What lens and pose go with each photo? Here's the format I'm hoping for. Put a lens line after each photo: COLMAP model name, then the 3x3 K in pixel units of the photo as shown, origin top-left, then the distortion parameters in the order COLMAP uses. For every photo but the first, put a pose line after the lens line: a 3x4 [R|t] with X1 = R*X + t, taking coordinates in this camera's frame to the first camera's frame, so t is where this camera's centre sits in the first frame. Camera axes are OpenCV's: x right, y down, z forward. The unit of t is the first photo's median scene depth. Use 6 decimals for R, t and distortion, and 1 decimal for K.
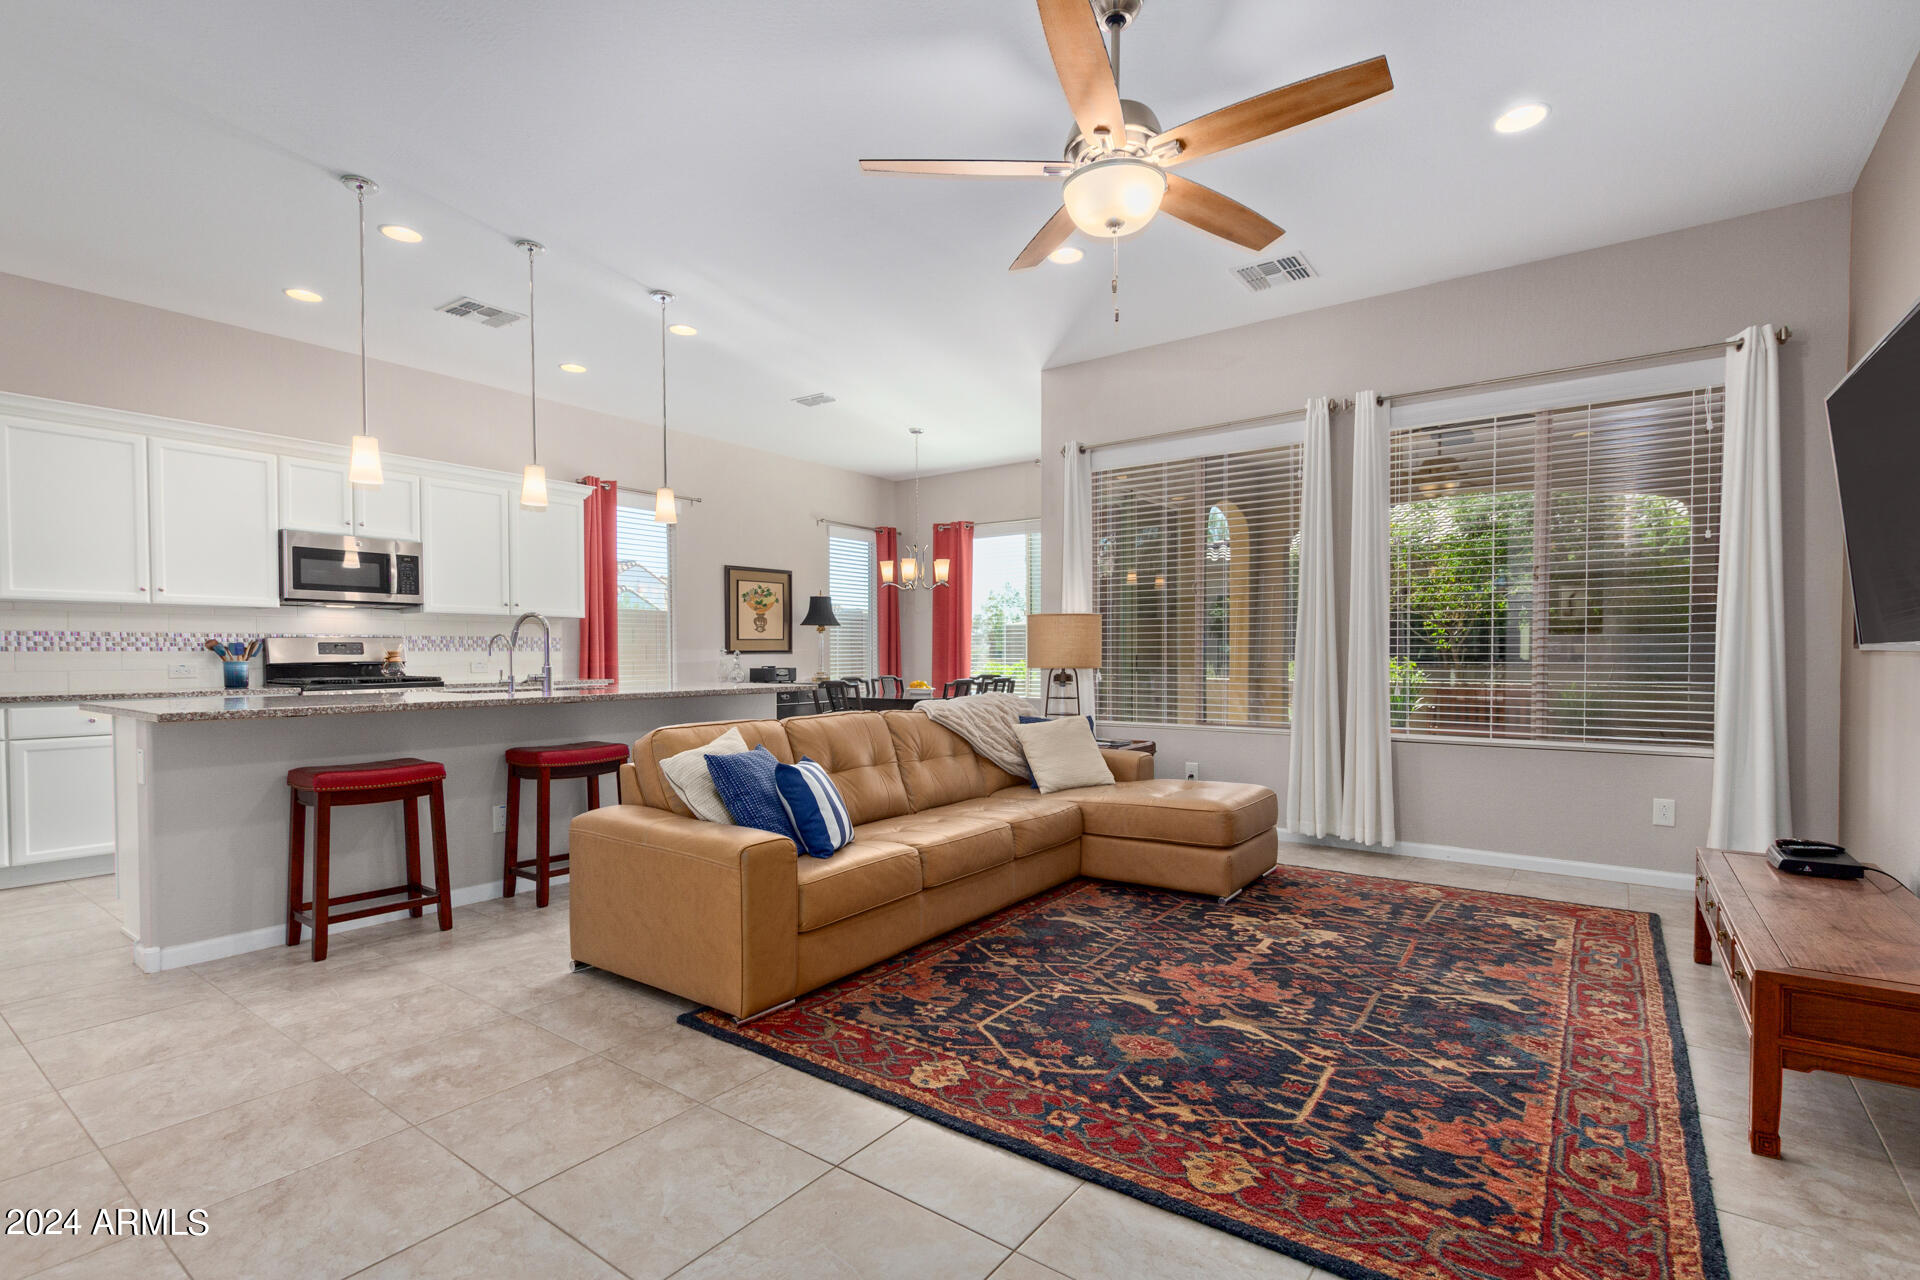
lens RADIAL K [[900.2, 0, 966.3], [0, 900.2, 645.4], [0, 0, 1]] dist [0.003427, -0.000663]
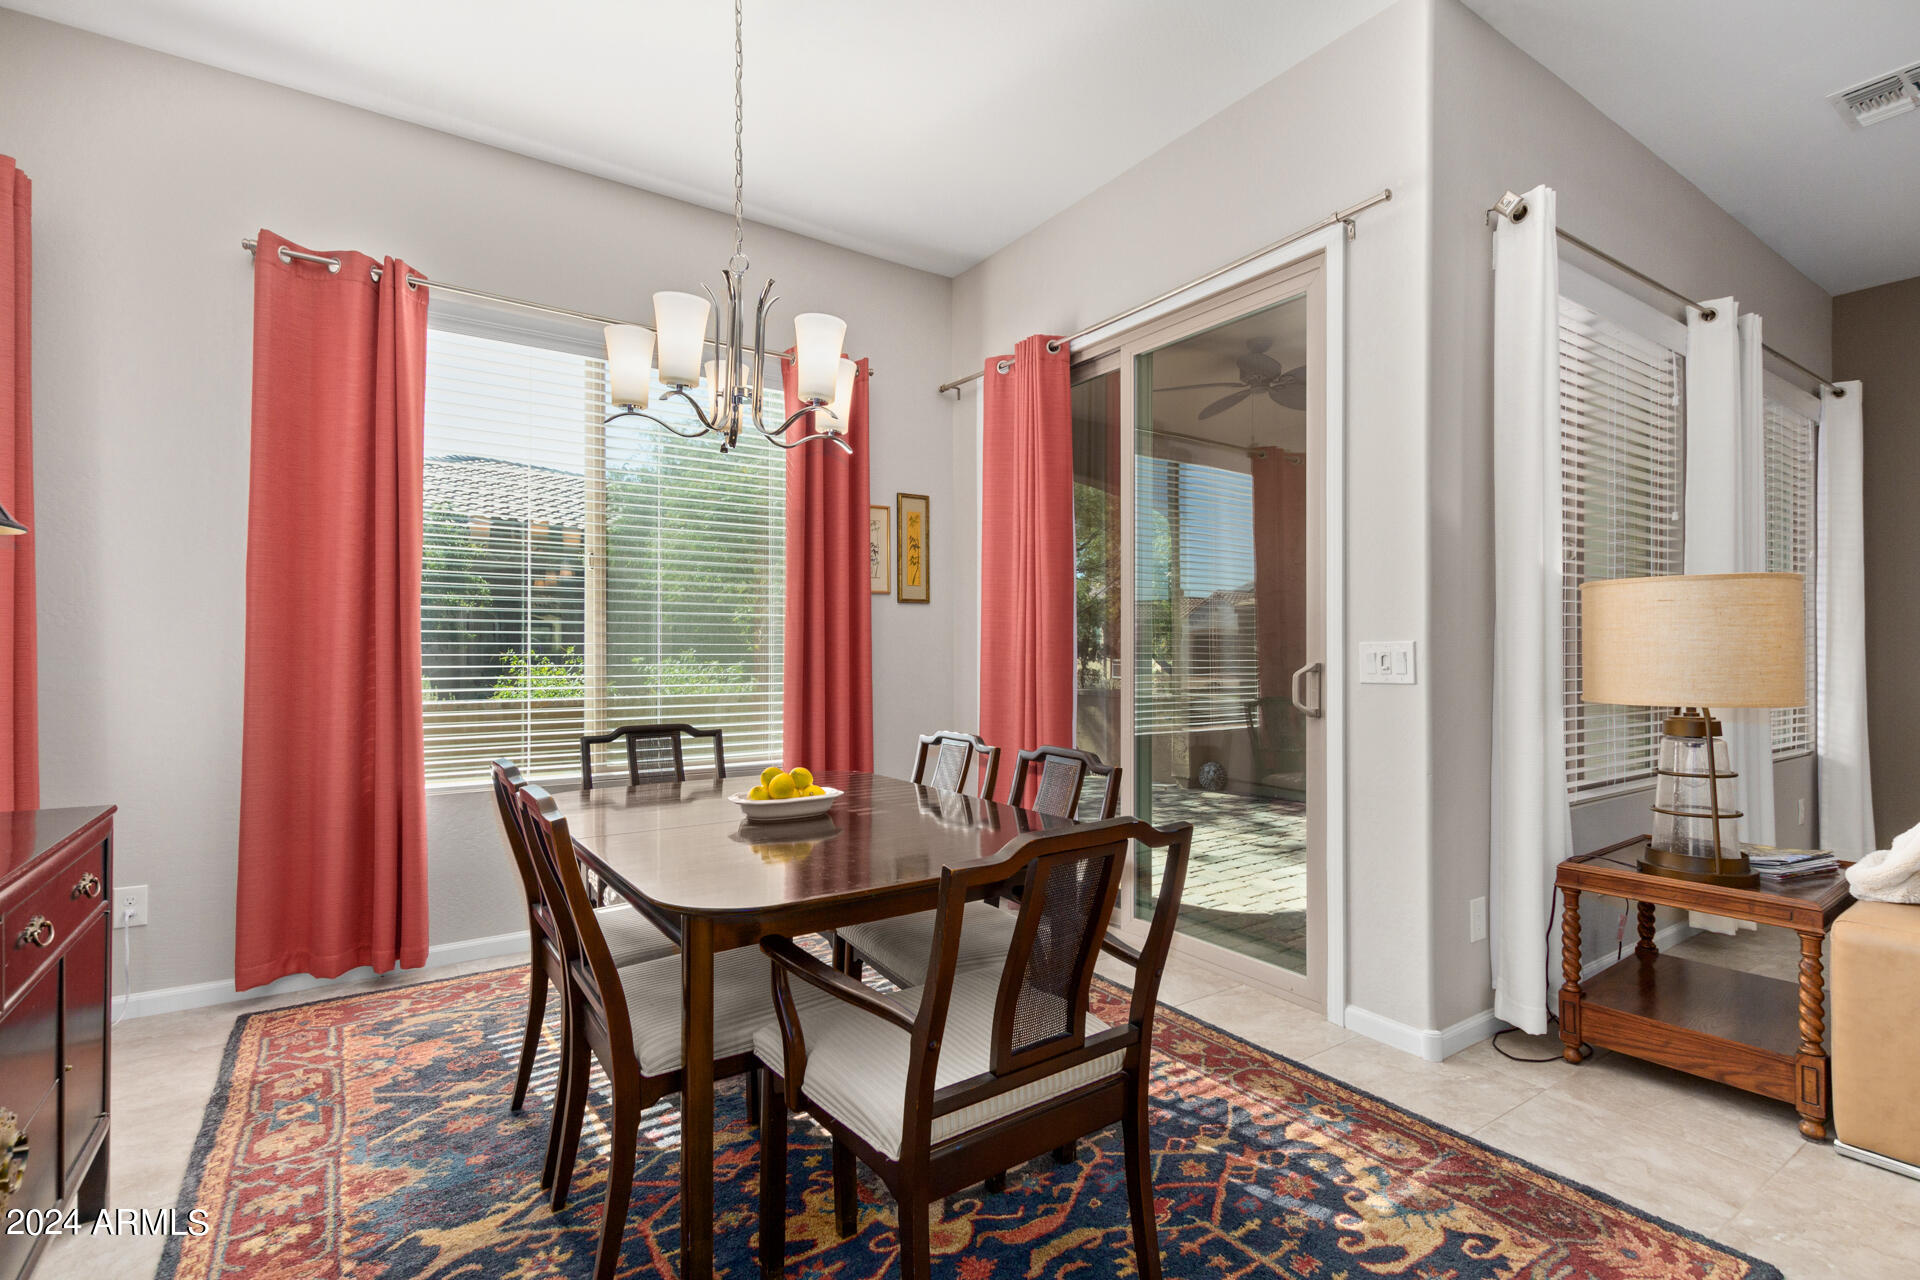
lens RADIAL K [[900.2, 0, 957.7], [0, 900.2, 642.0], [0, 0, 1]] dist [0.003427, -0.000663]
pose [[-0.328030, -0.013128, -0.944576, 1.408157], [-0.003386, 0.999913, -0.012721, 0.008287], [0.944661, -0.000974, -0.328046, 2.007942]]
